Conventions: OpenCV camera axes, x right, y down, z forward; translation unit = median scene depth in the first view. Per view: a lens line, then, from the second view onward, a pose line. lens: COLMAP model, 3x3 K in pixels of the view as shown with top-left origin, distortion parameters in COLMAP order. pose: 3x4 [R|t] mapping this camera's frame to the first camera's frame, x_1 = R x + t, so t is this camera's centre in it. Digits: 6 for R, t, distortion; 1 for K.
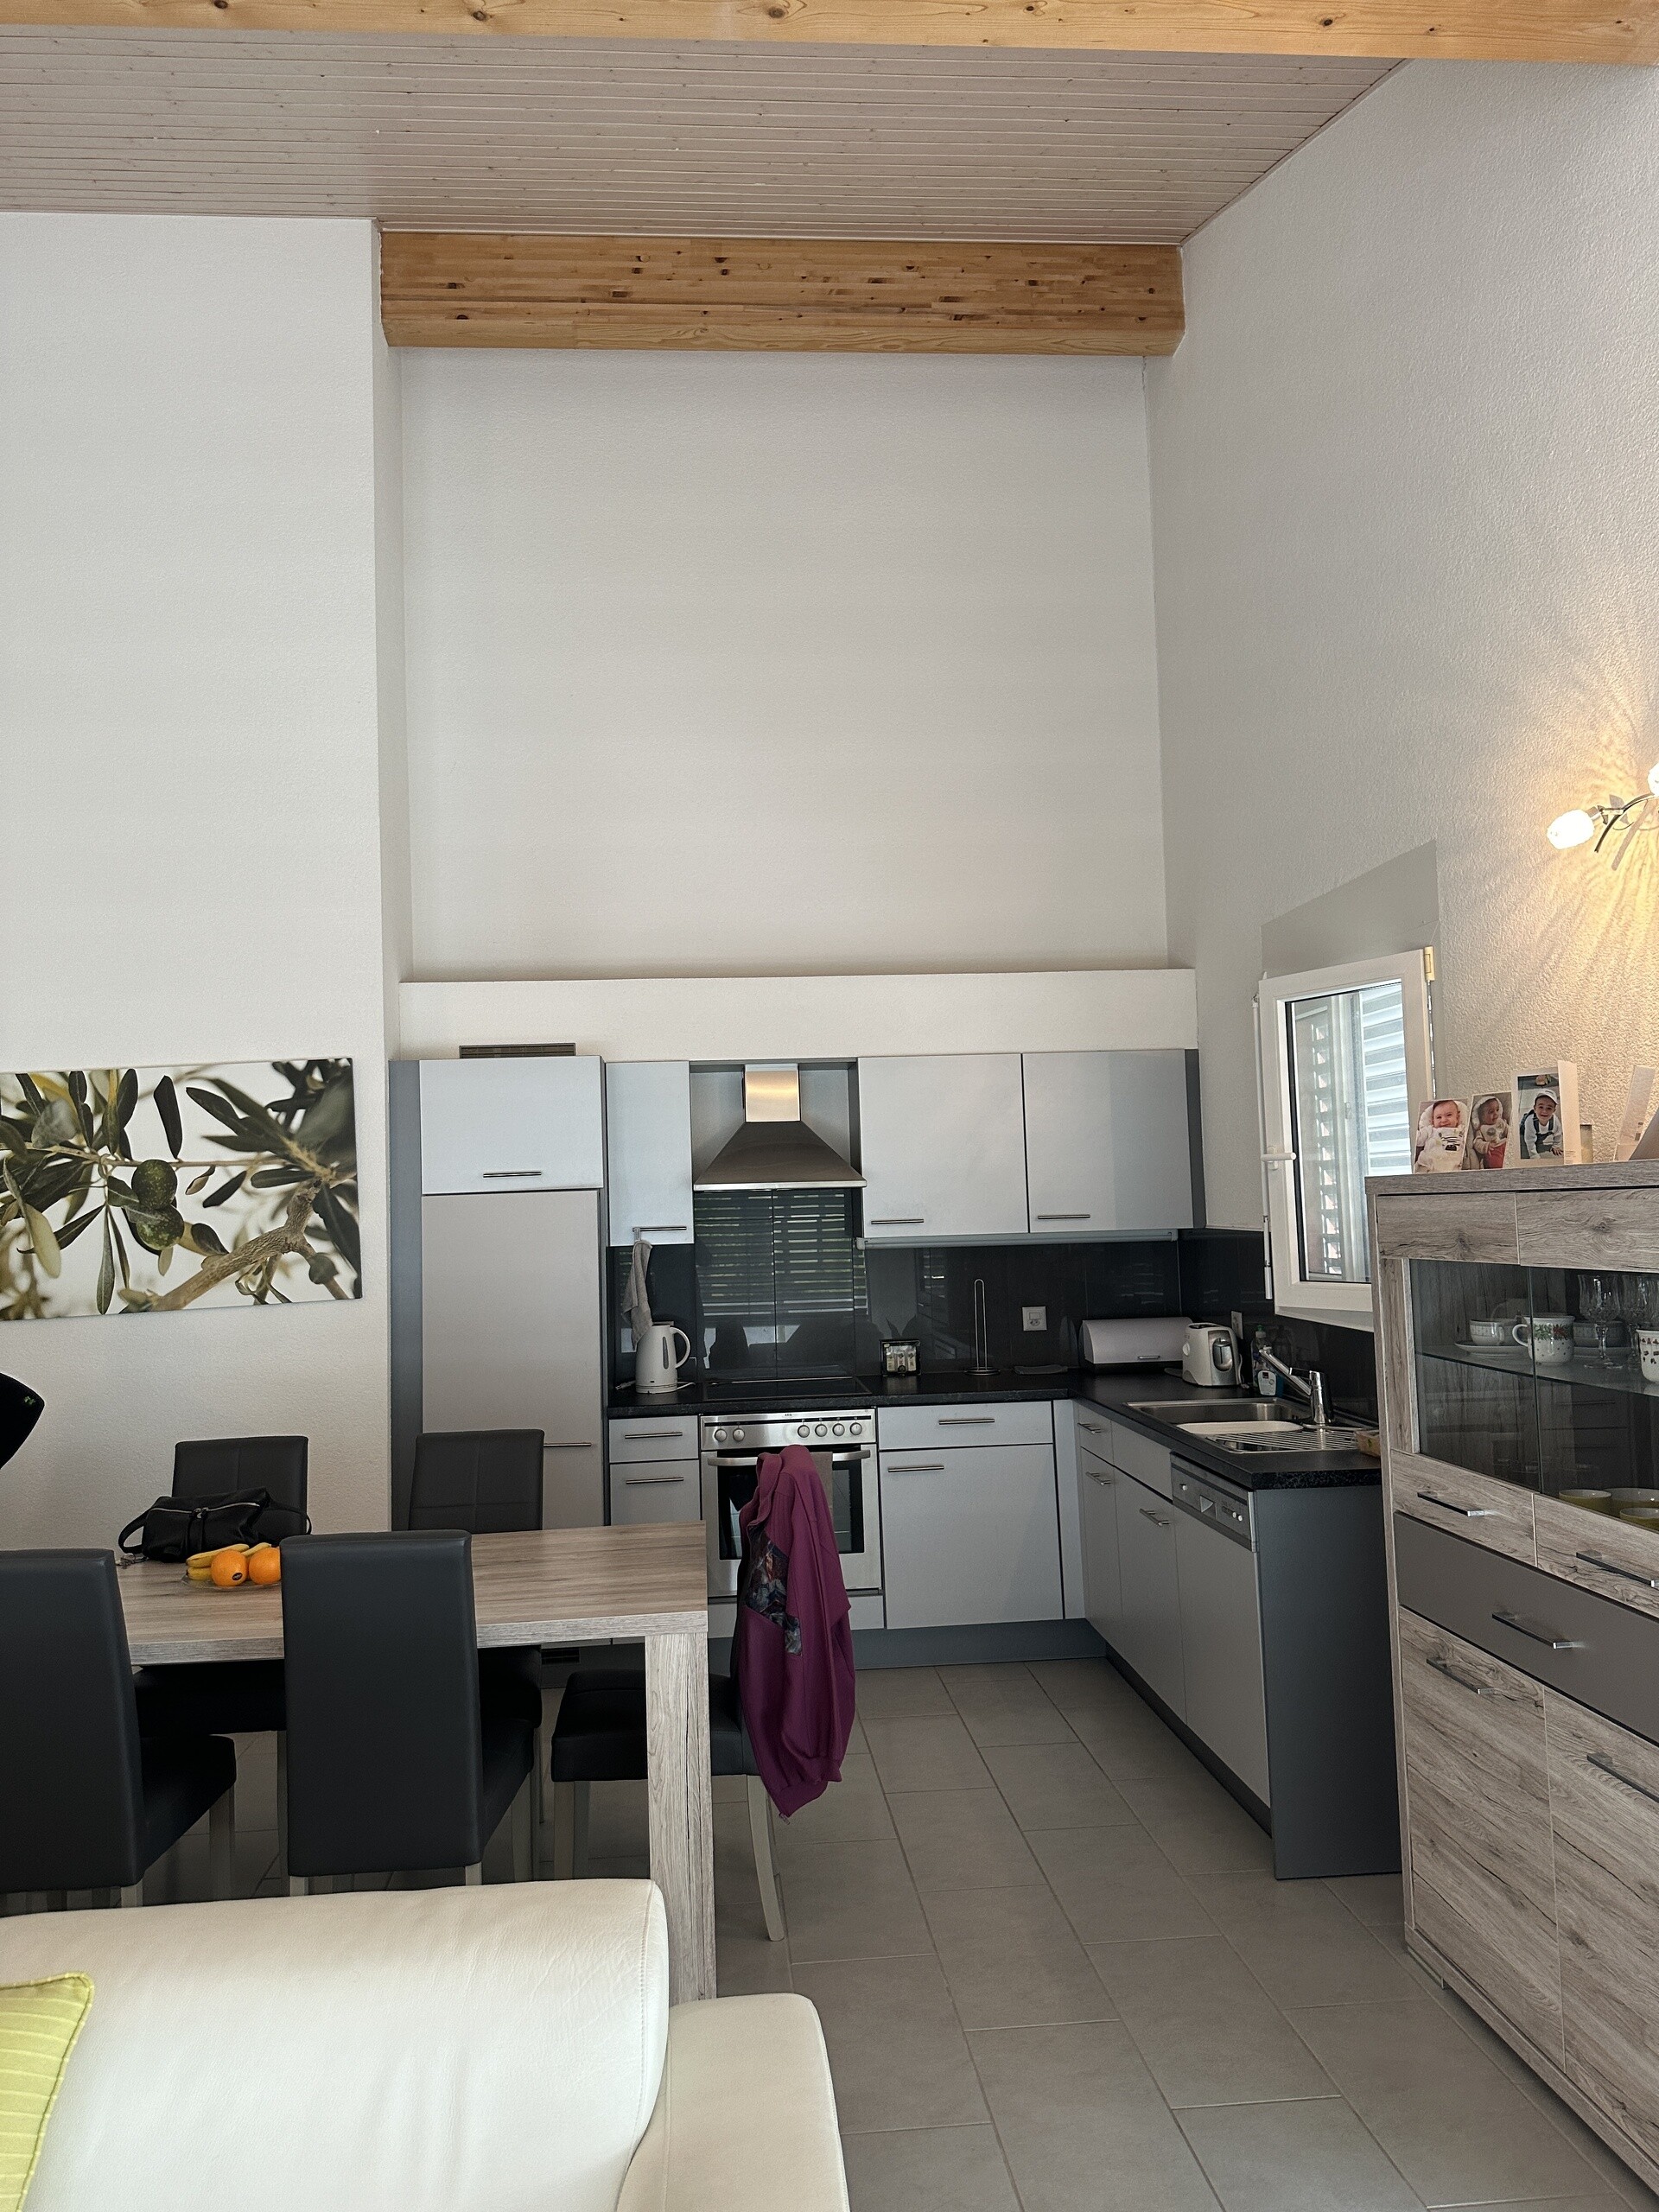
lens RADIAL K [[1549.8, 0, 764.1], [0, 1549.8, 1111.4], [0, 0, 1]] dist [0.121297, -0.217702]
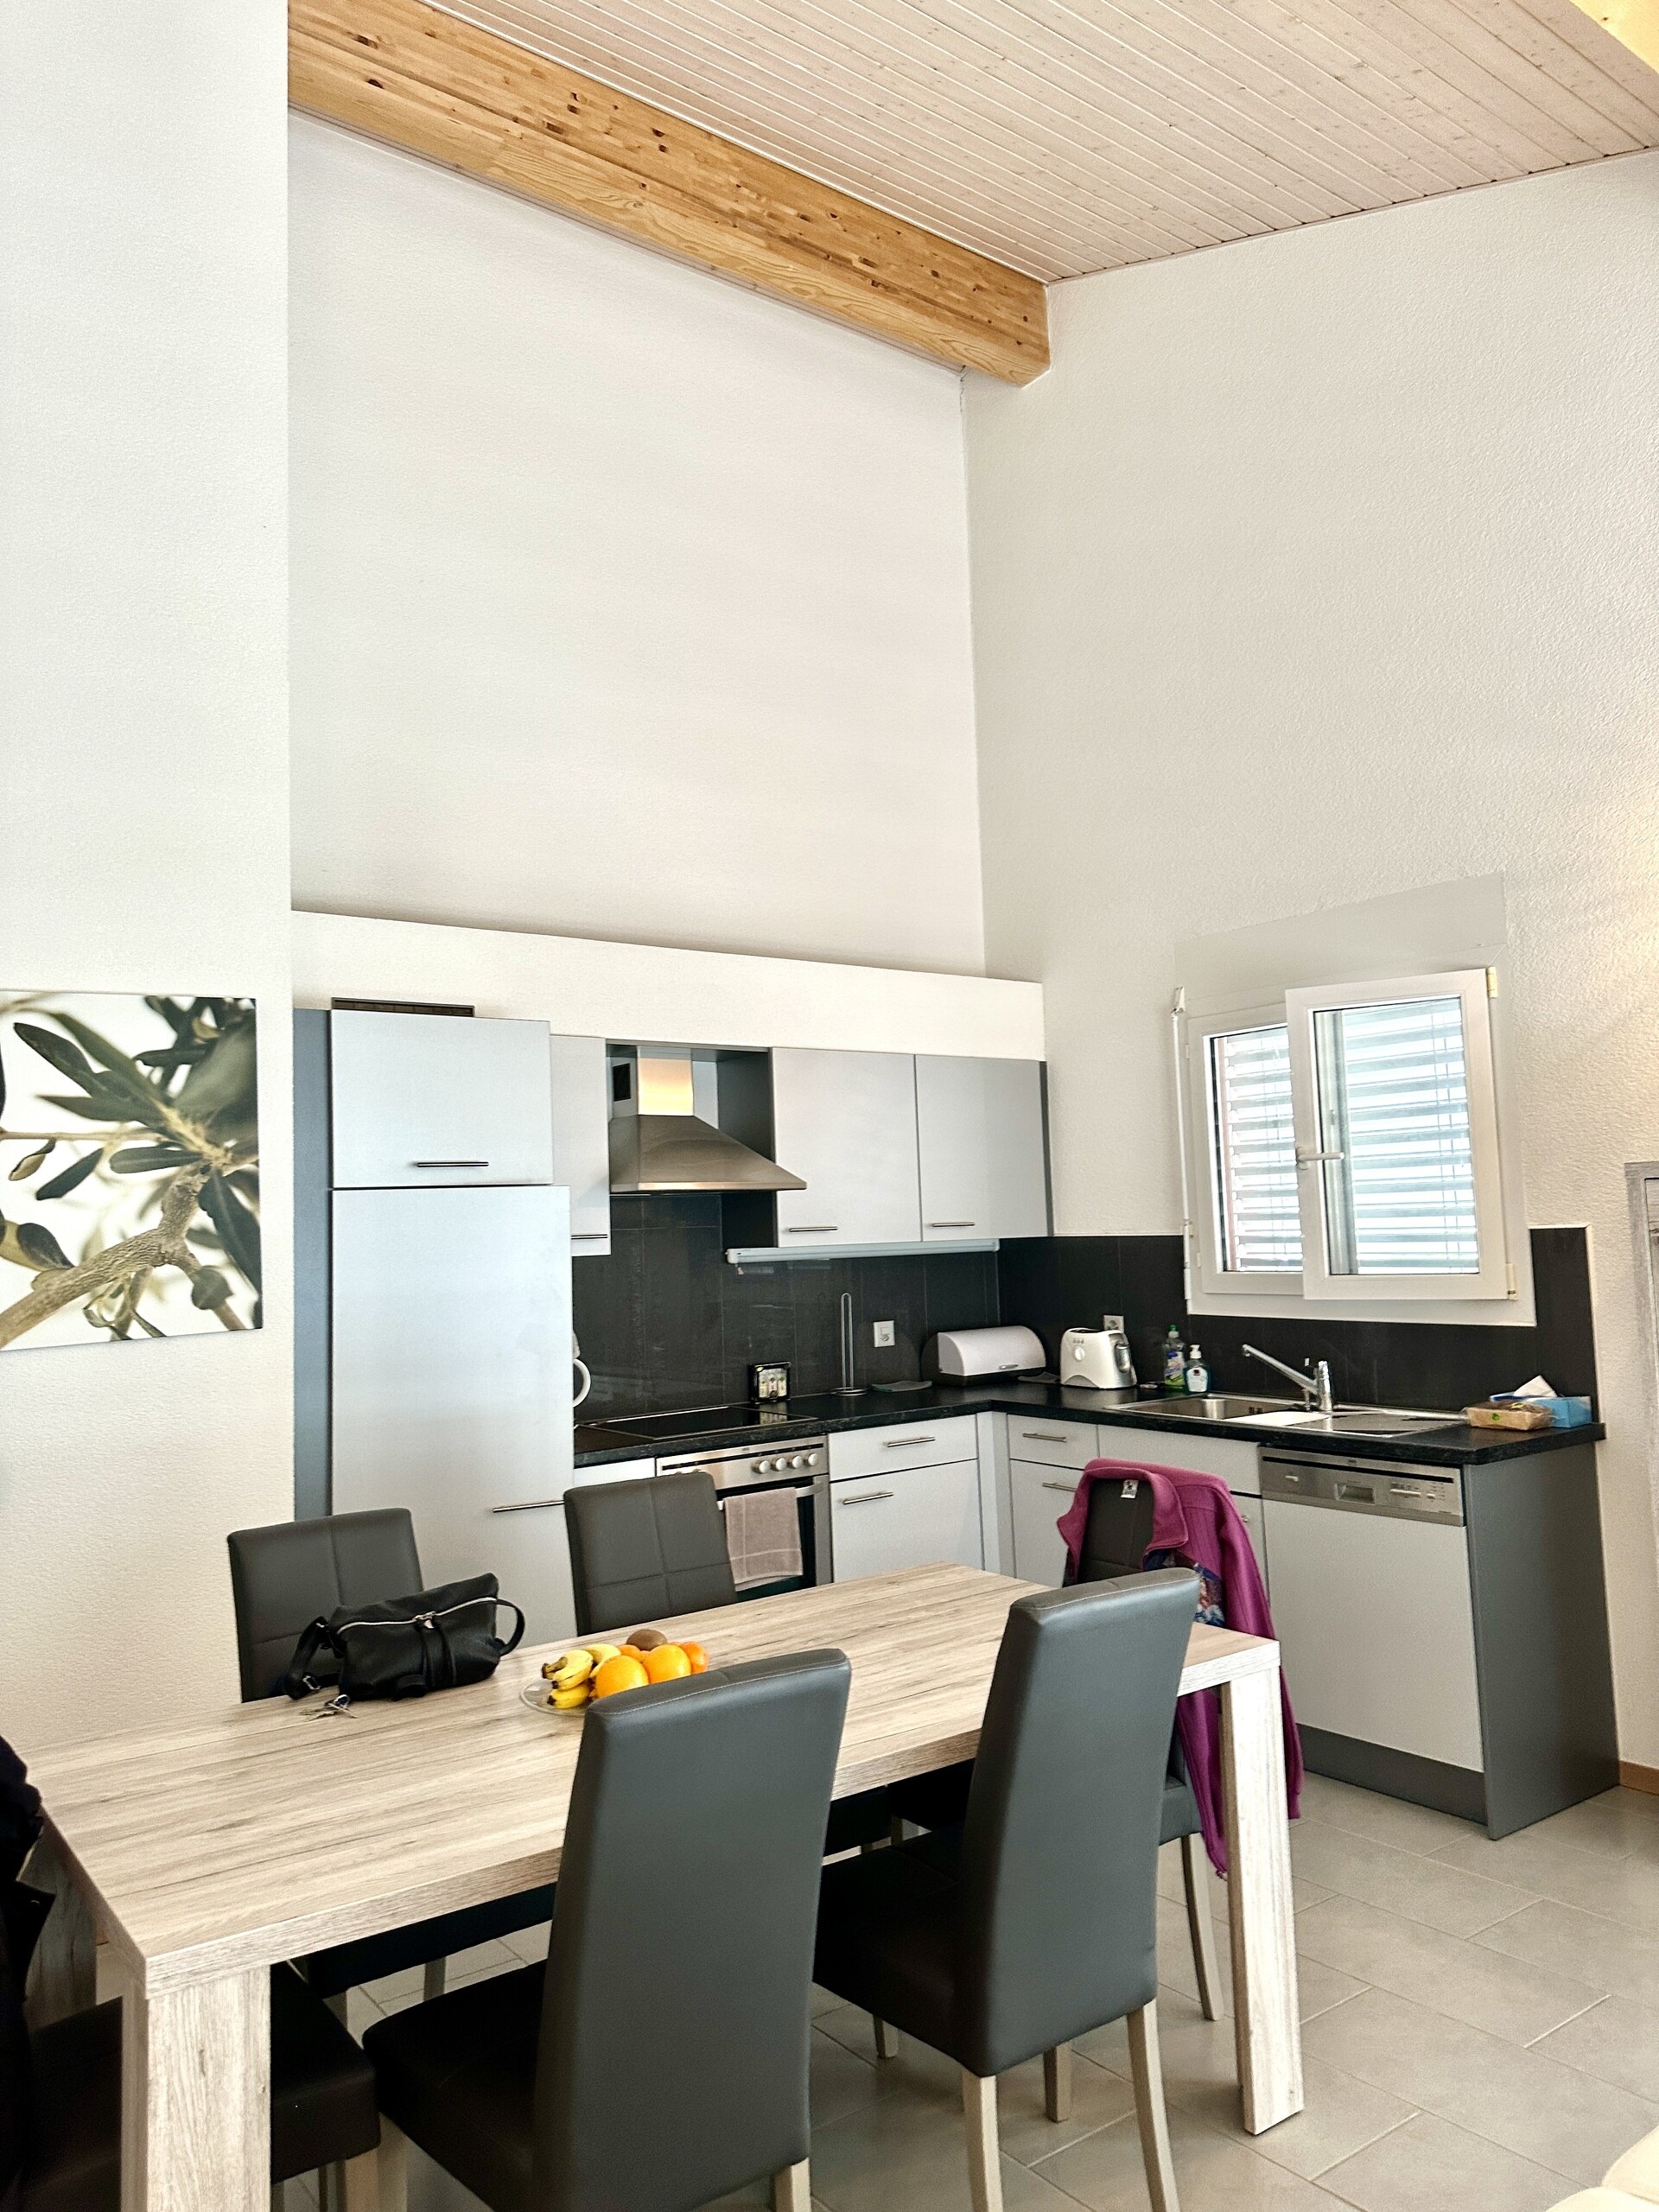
lens RADIAL K [[1574.0, 0, 845.3], [0, 1574.0, 1099.9], [0, 0, 1]] dist [0.054706, -0.067383]
pose [[0.844835, 0.046022, 0.533044, -0.427164], [-0.026096, 0.998652, -0.044862, 0.039368], [-0.534391, 0.023991, 0.844897, 0.227159]]
